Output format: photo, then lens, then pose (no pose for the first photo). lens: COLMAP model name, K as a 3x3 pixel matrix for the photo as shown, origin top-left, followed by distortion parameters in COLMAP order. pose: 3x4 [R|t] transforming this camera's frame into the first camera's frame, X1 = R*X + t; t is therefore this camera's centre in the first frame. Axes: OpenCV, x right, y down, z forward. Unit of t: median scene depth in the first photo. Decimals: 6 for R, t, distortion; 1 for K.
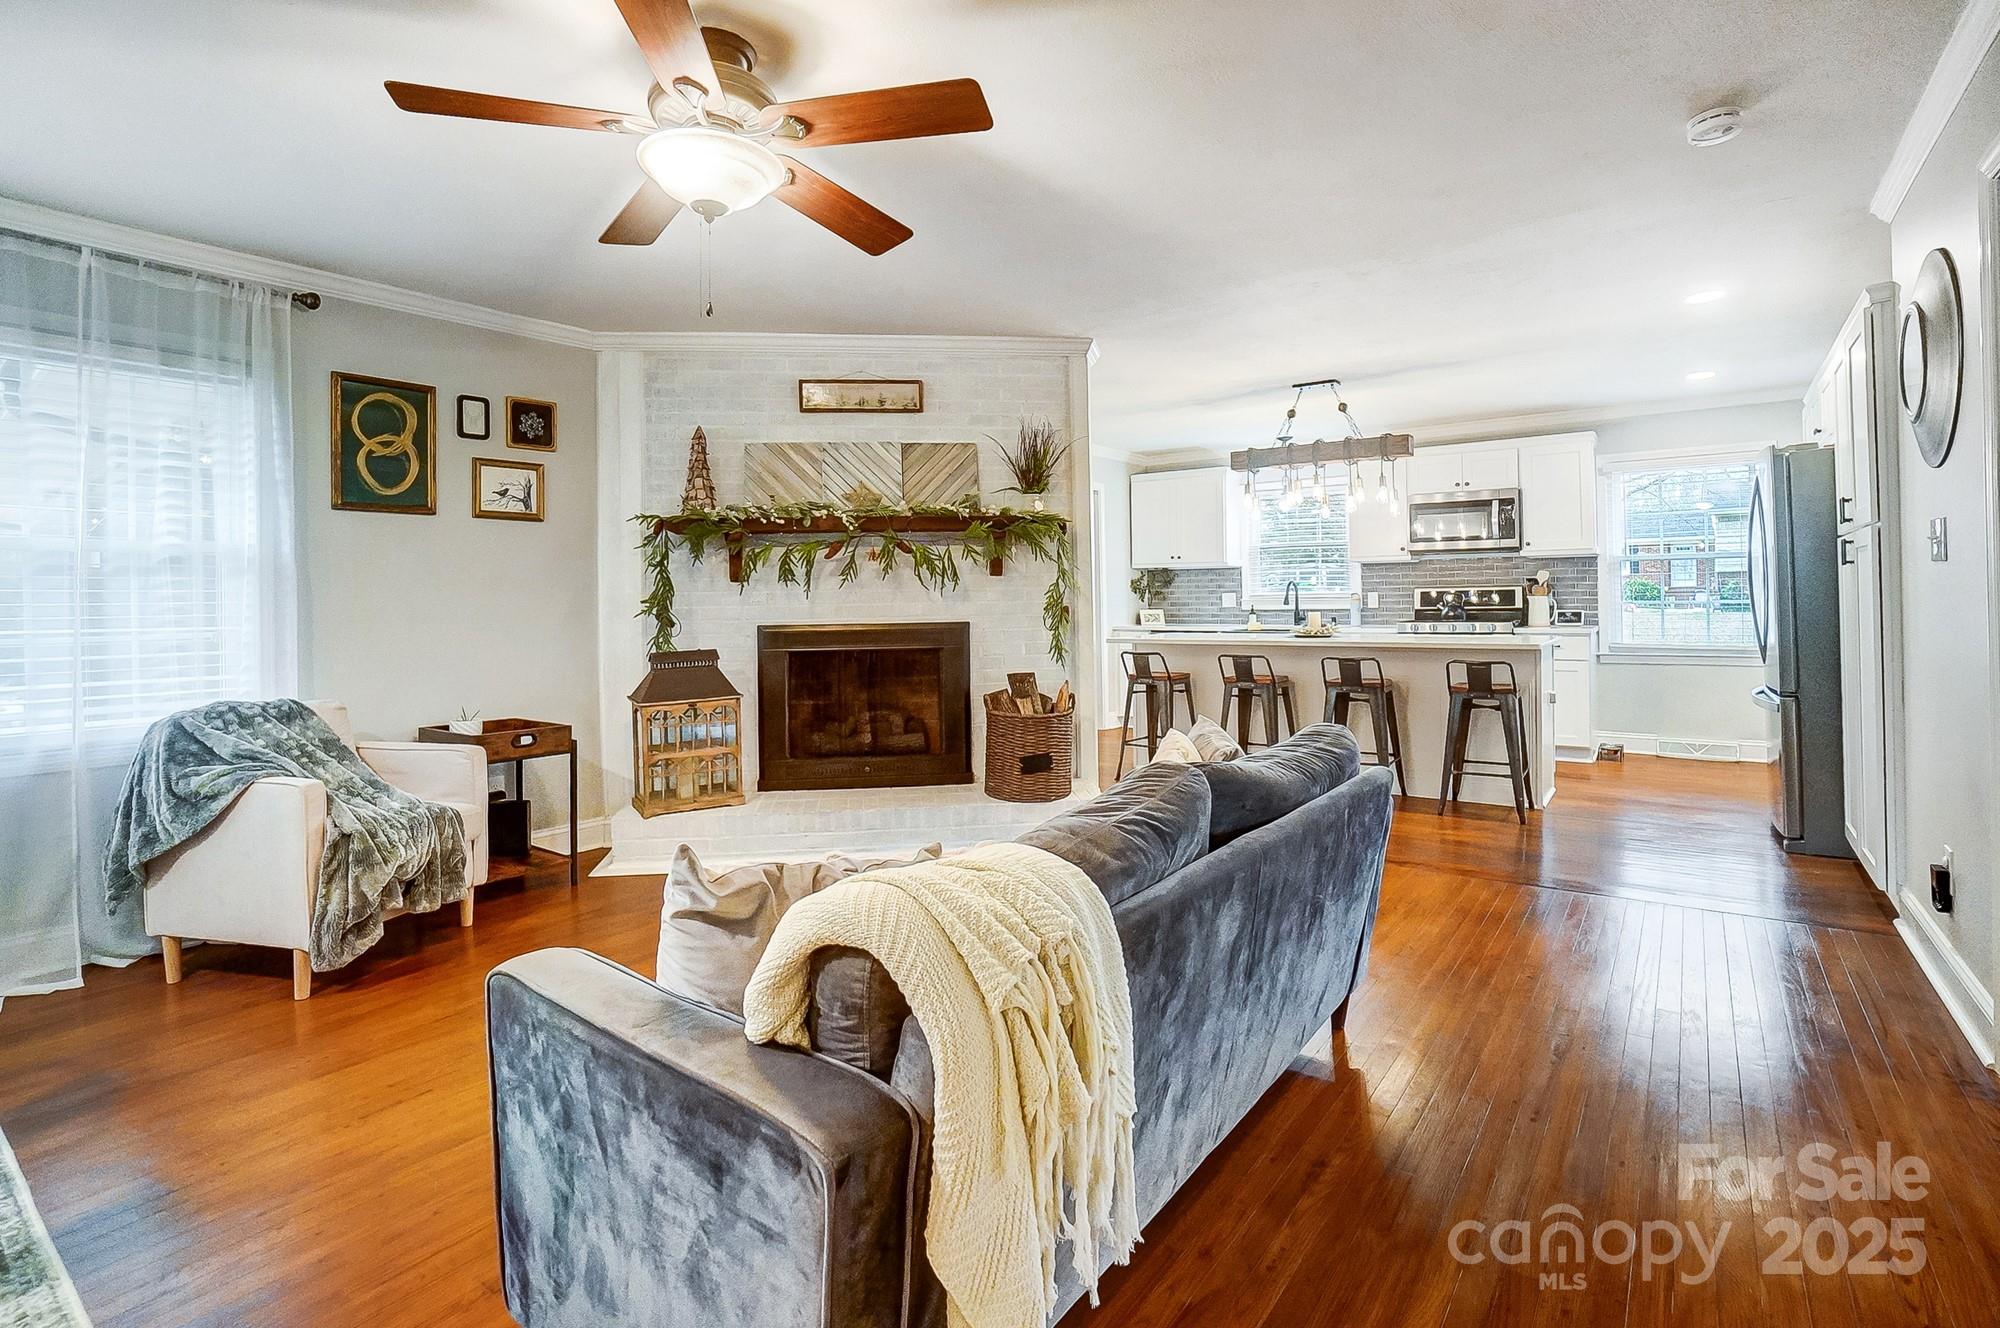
lens RADIAL K [[931.4, 0, 1006.2], [0, 931.4, 607.7], [0, 0, 1]] dist [-0.058169, 0.030385]
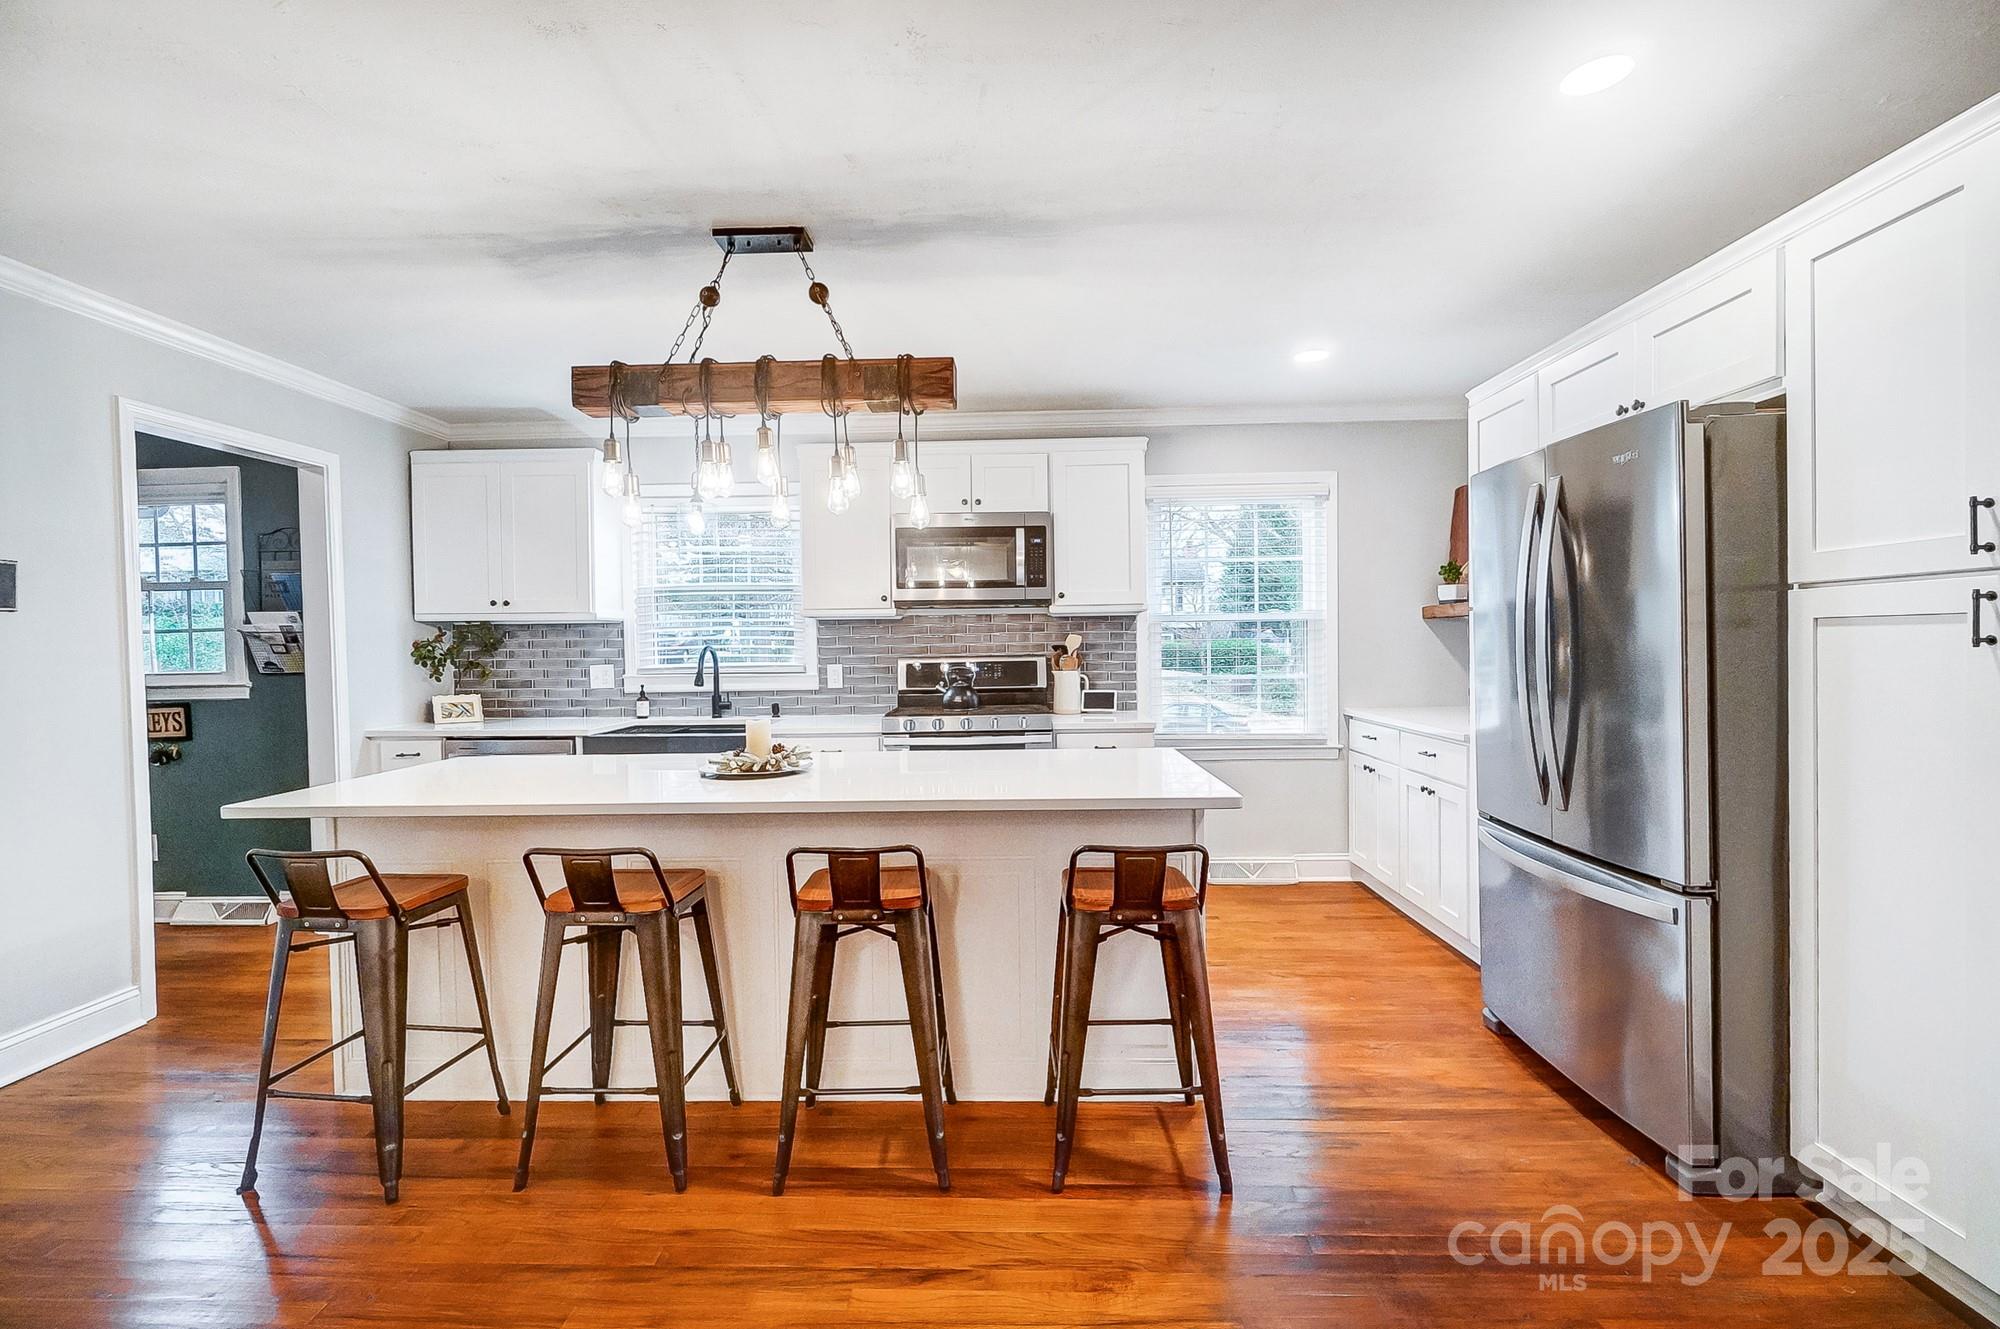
lens RADIAL K [[894.5, 0, 988.0], [0, 894.5, 654.1], [0, 0, 1]] dist [-0.001994, -0.000250]
pose [[0.822336, -0.003704, 0.568990, 0.211290], [0.006880, 0.999970, -0.003434, -0.034465], [-0.568961, 0.006738, 0.822337, 0.696677]]
